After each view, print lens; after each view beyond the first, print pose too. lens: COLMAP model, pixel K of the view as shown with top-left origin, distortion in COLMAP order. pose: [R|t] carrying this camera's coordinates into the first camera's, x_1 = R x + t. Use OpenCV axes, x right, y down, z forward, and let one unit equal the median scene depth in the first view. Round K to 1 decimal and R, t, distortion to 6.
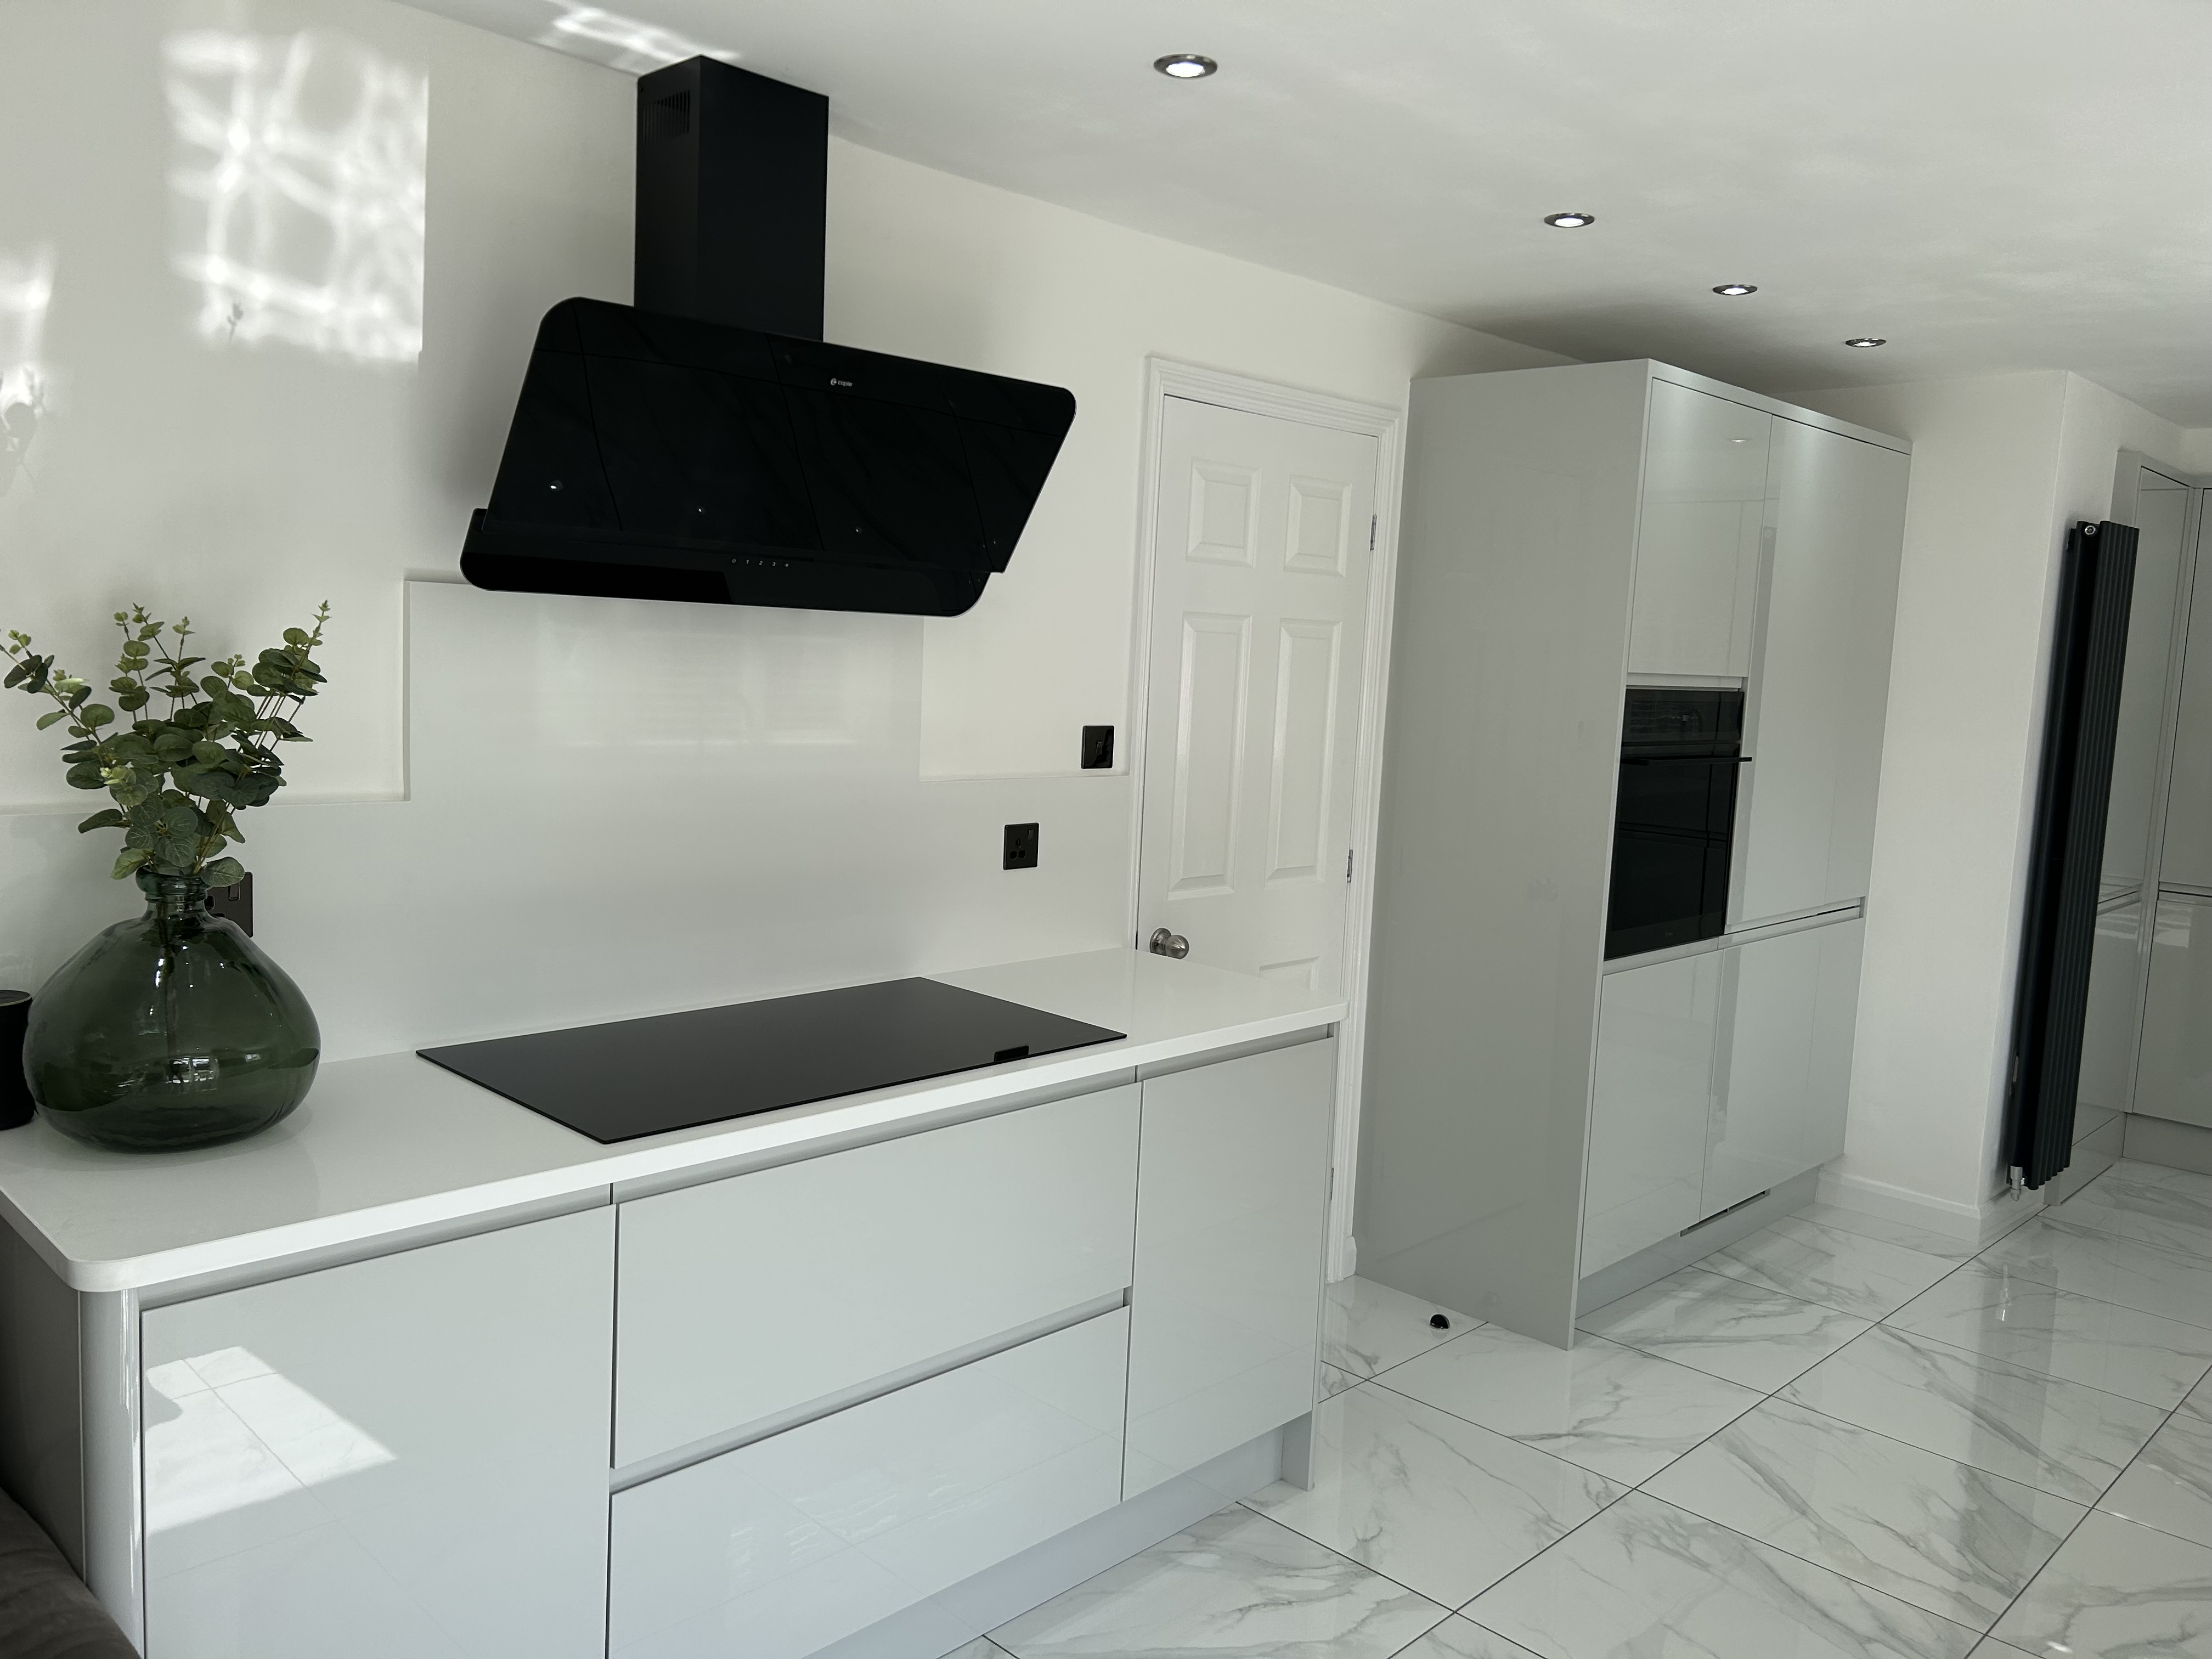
lens RADIAL K [[1671.7, 0, 1135.0], [0, 1671.7, 814.0], [0, 0, 1]] dist [0.099643, -0.103718]
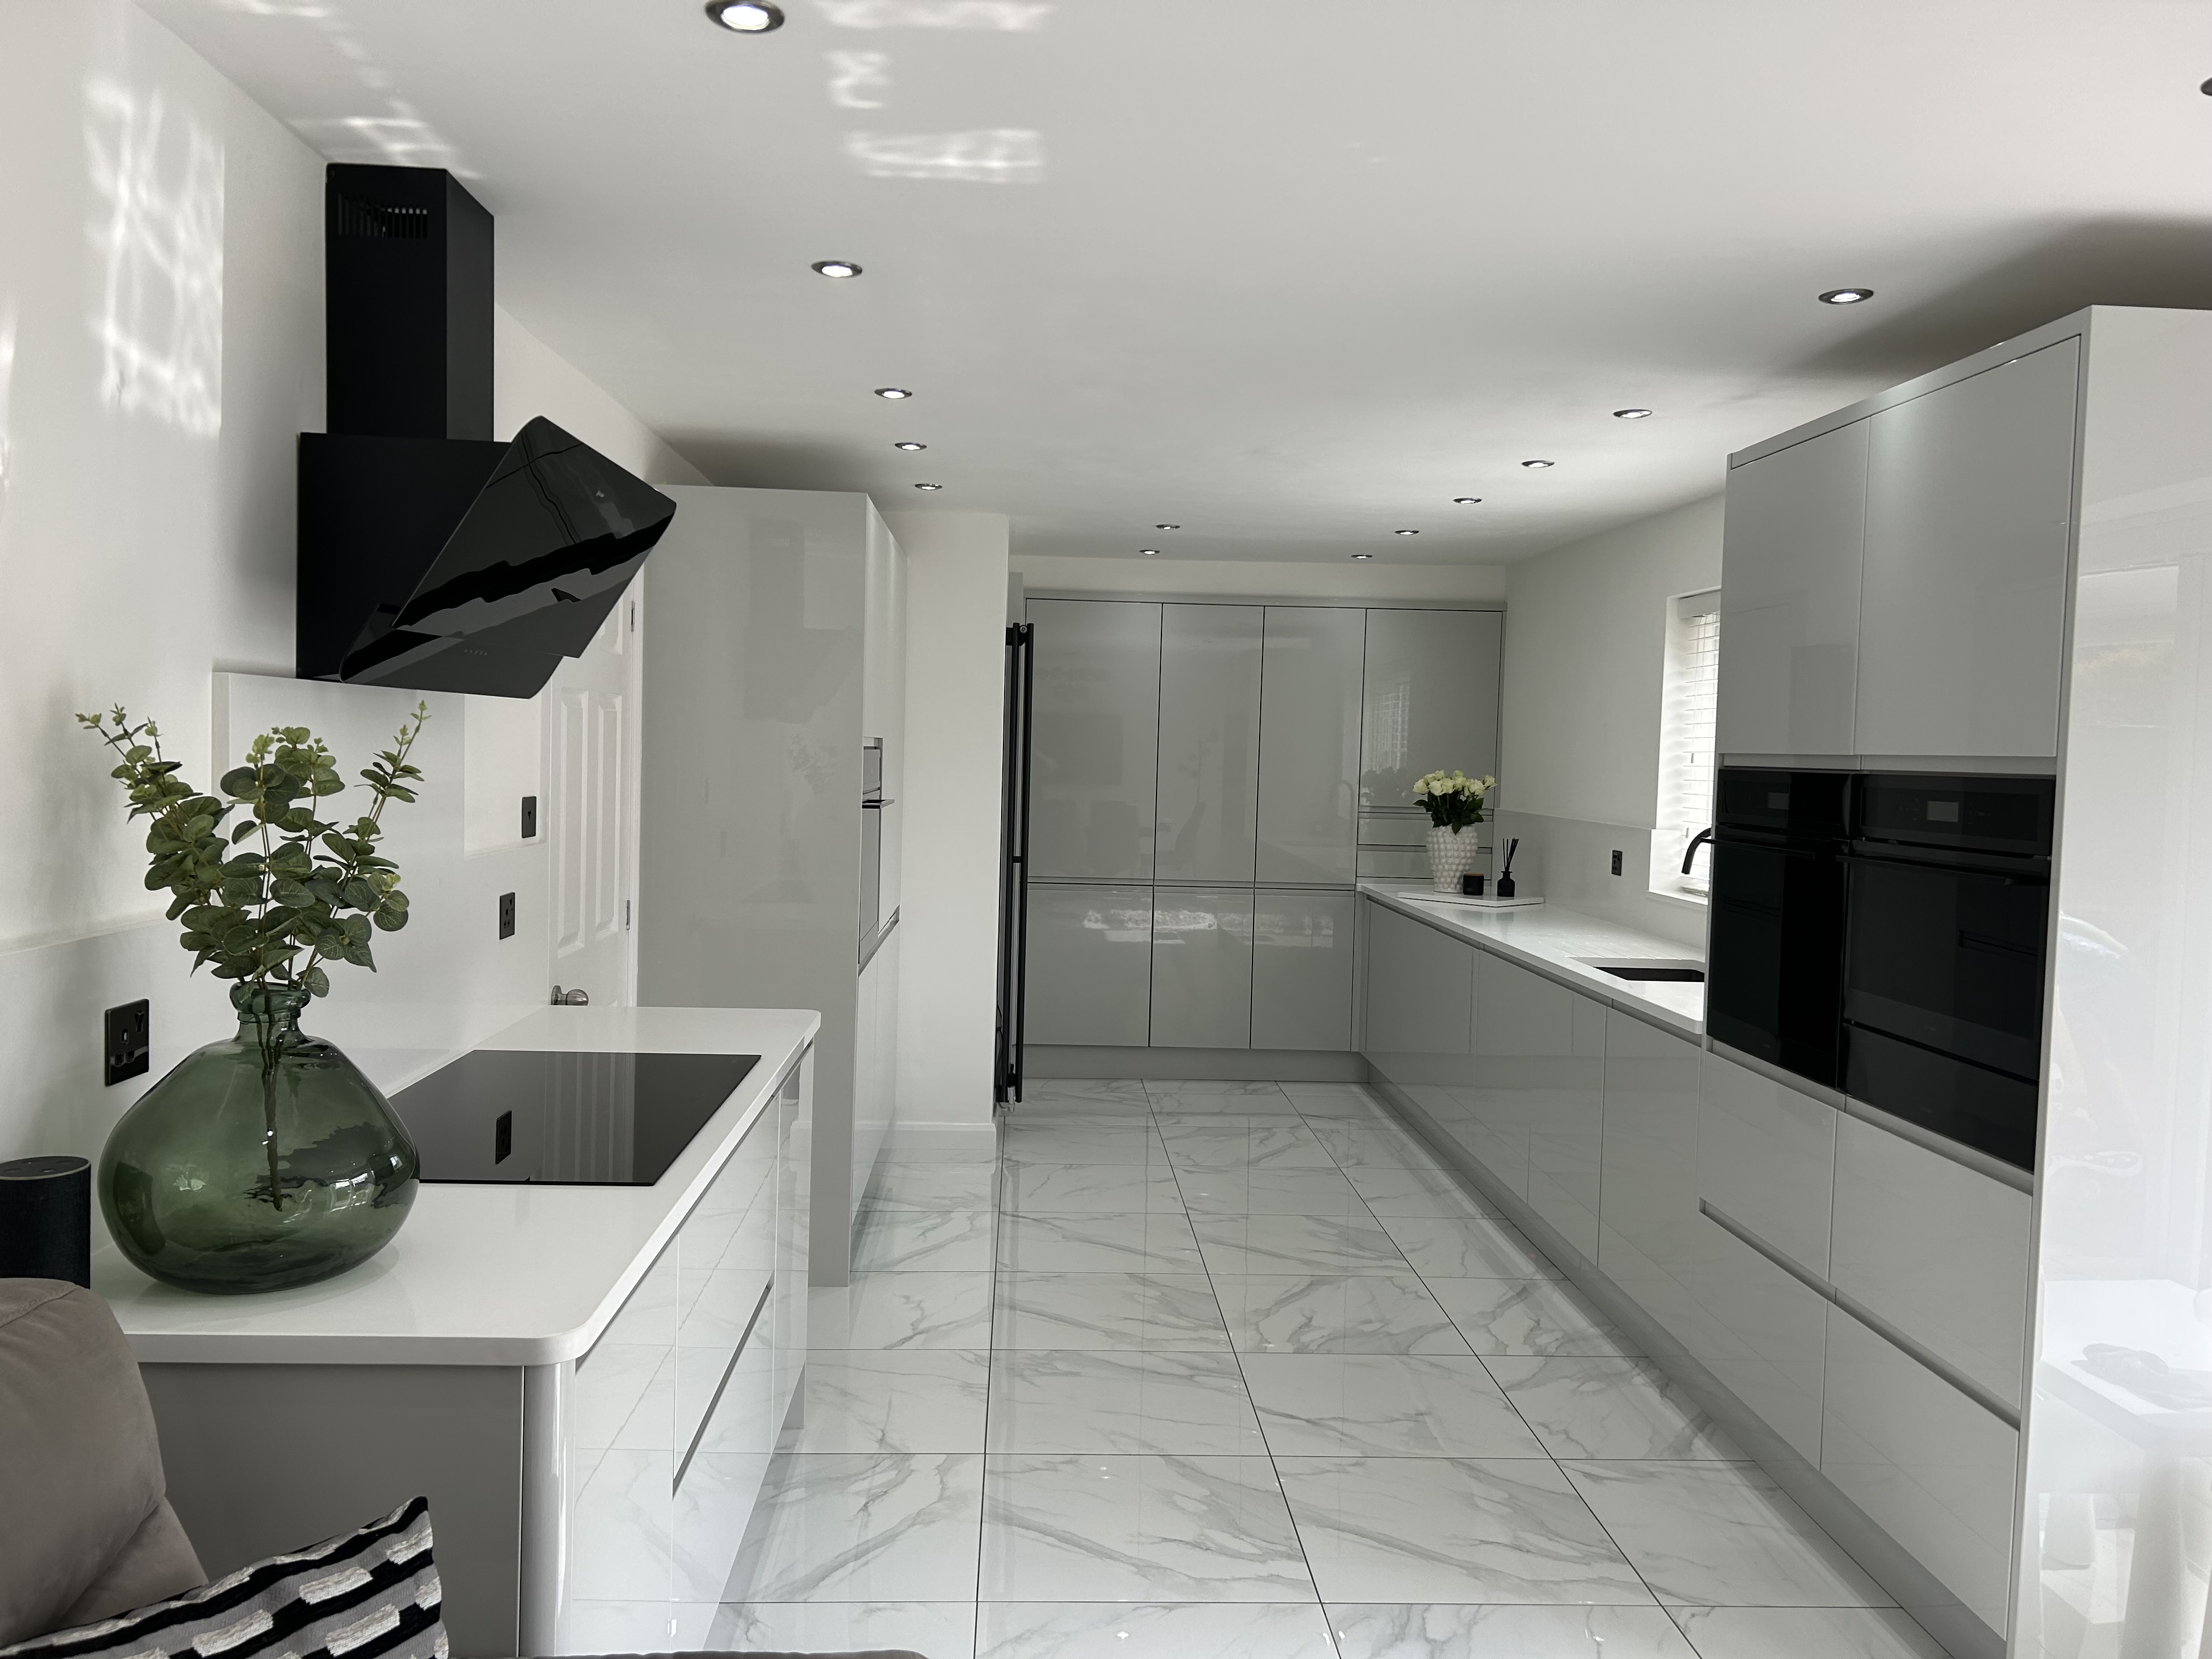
lens RADIAL K [[1662.1, 0, 1085.9], [0, 1662.1, 831.7], [0, 0, 1]] dist [0.101447, -0.122880]
pose [[0.694421, -0.065508, 0.716581, -0.631963], [0.080979, 0.996636, 0.012635, -0.019116], [-0.714998, 0.049254, 0.697389, 0.015255]]
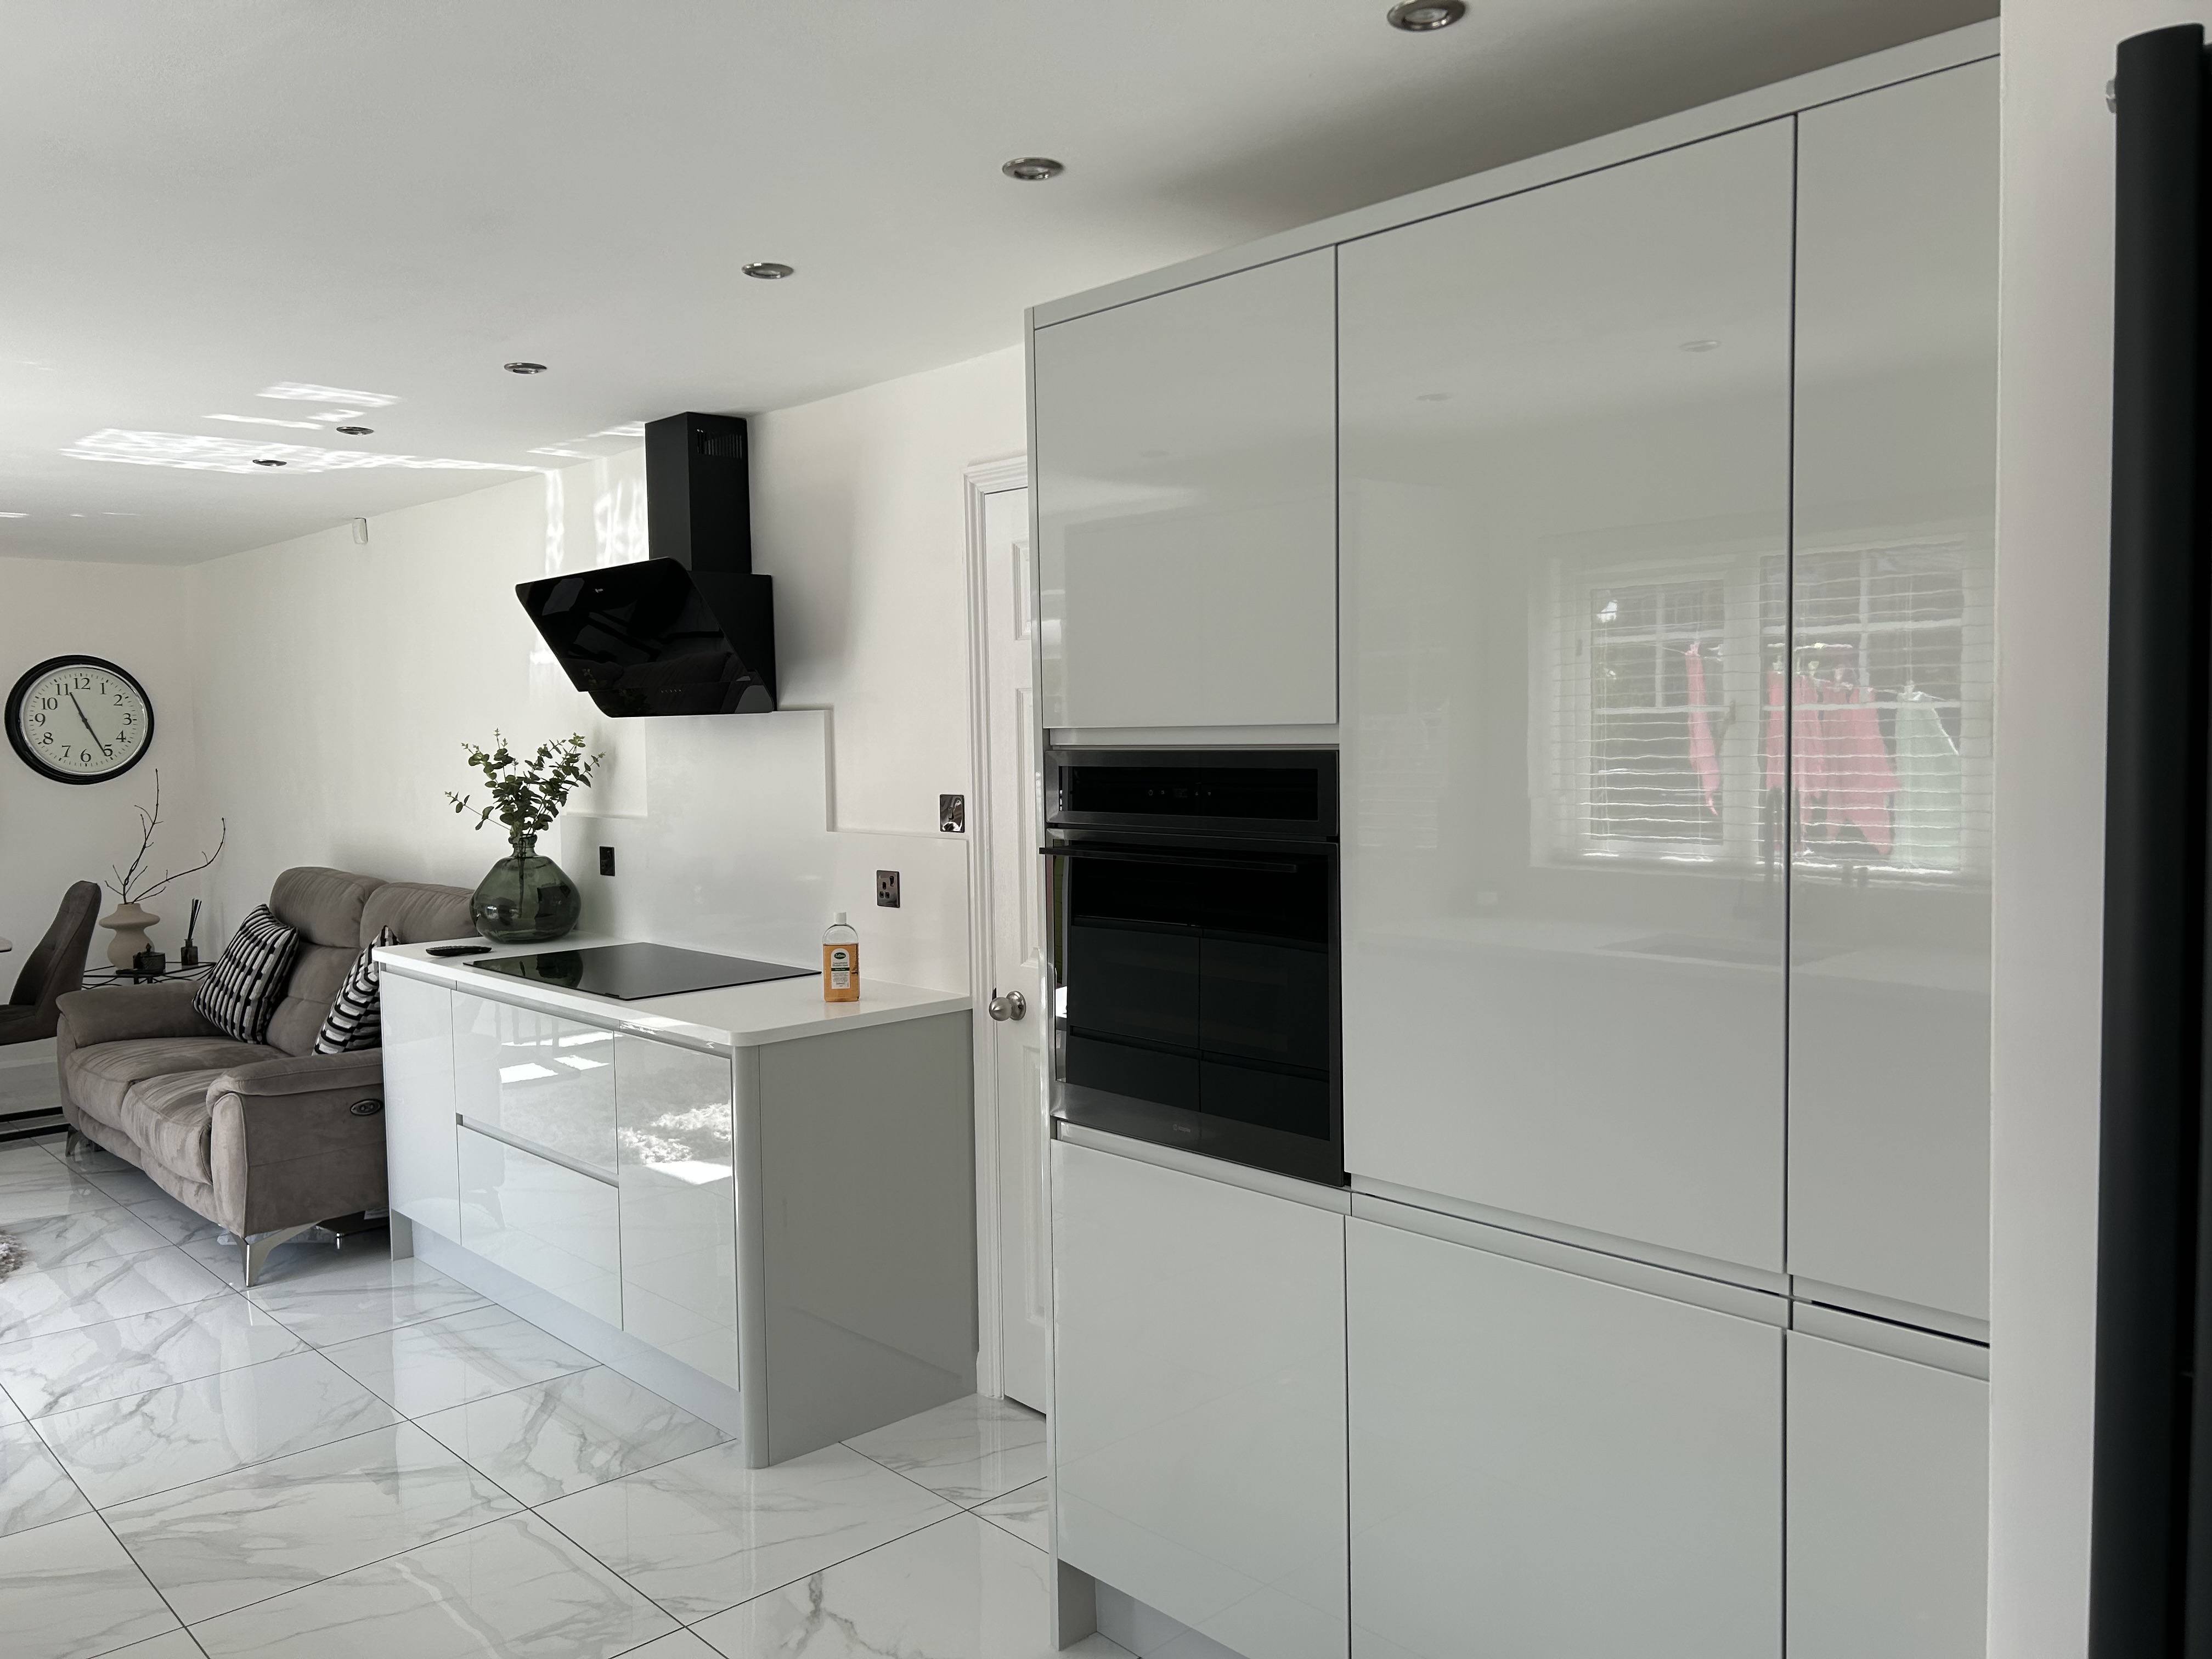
lens RADIAL K [[1674.6, 0, 1087.5], [0, 1674.6, 807.5], [0, 0, 1]] dist [0.038629, -0.012423]
pose [[-0.056468, 0.003670, -0.998398, 1.319041], [-0.088443, 0.996044, 0.008664, -0.073905], [0.994479, 0.088791, -0.055920, 1.366708]]
